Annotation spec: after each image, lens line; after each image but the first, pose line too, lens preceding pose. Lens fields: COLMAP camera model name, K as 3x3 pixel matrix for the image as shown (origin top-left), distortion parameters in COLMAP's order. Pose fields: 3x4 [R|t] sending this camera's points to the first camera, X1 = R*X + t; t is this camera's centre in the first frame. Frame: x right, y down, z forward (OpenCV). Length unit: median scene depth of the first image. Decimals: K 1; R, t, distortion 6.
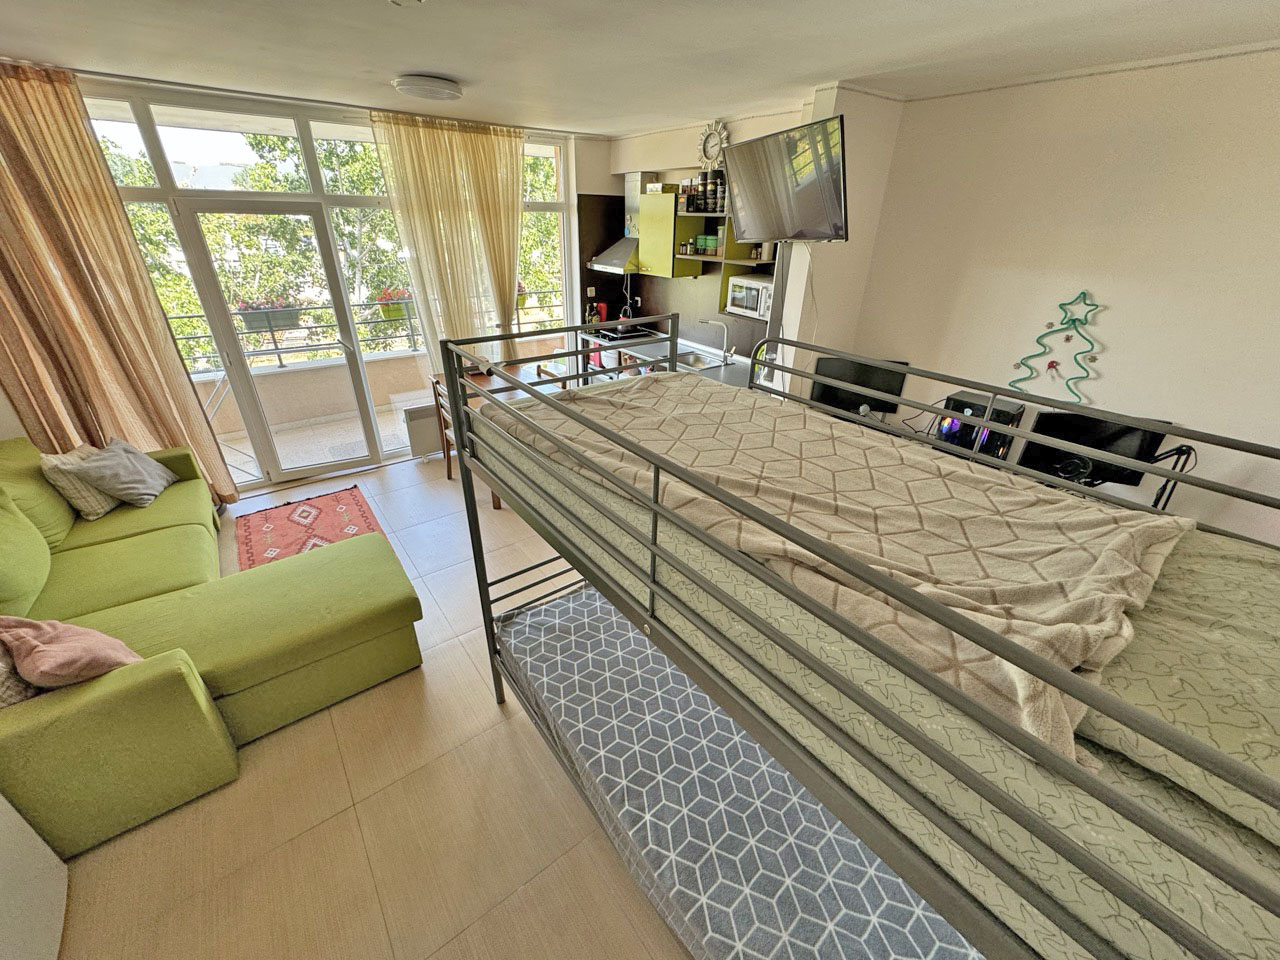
lens RADIAL K [[511.2, 0, 636.8], [0, 511.2, 478.1], [0, 0, 1]] dist [-0.001168, 0.000110]
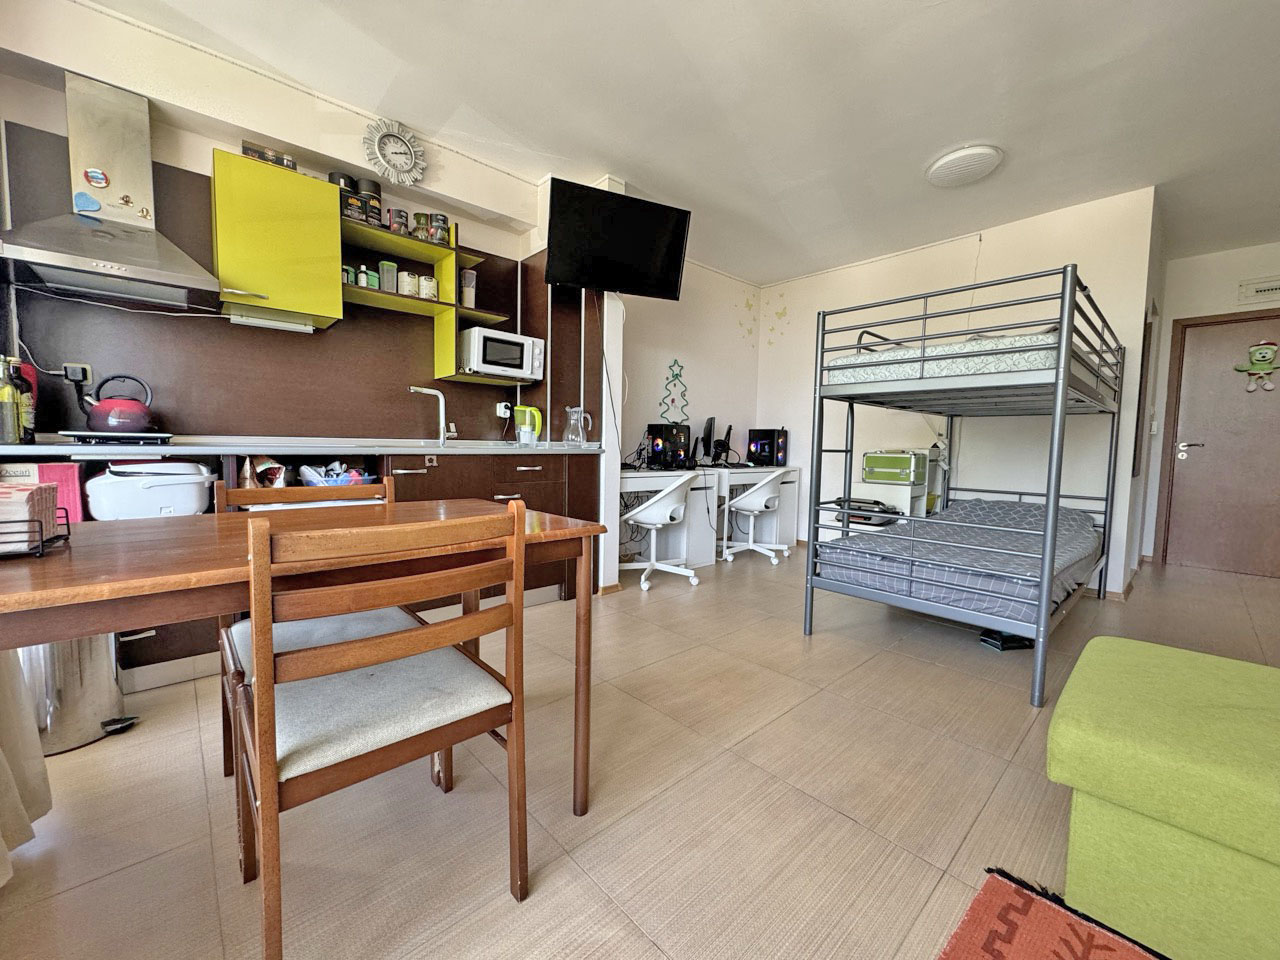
lens RADIAL K [[511.2, 0, 636.8], [0, 511.2, 478.1], [0, 0, 1]] dist [-0.001168, 0.000110]
pose [[-0.090930, -0.089343, 0.991841, -0.664104], [0.434870, 0.892427, 0.120256, -0.186280], [-0.895890, 0.442257, -0.042296, 0.967978]]
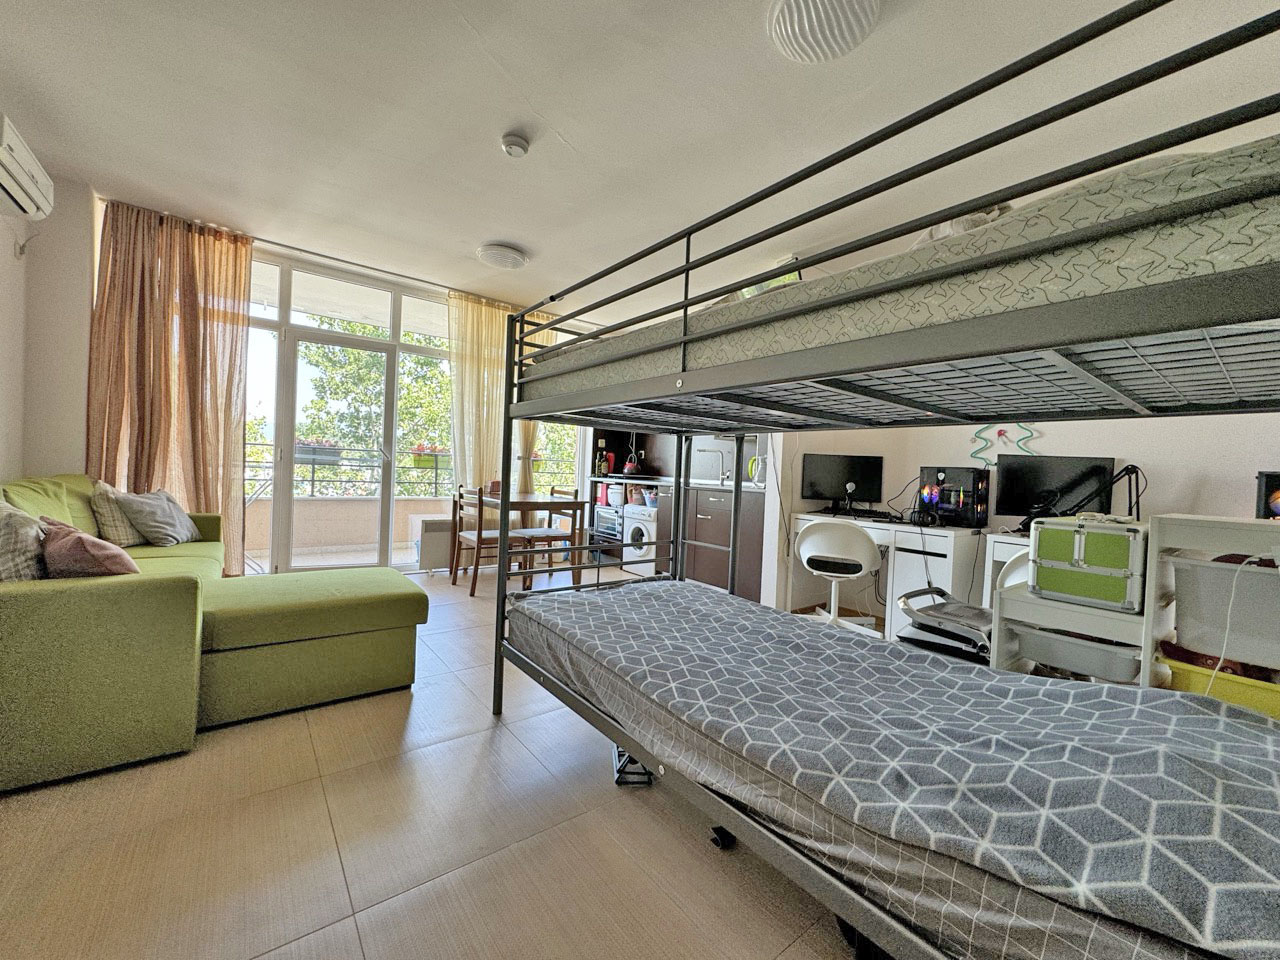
lens RADIAL K [[509.0, 0, 636.3], [0, 509.0, 476.2], [0, 0, 1]] dist [-0.000280, 0.000176]
pose [[0.999665, 0.024983, 0.006740, -0.024722], [-0.019348, 0.894648, -0.446353, 0.304460], [-0.017181, 0.446073, 0.894832, 0.006394]]
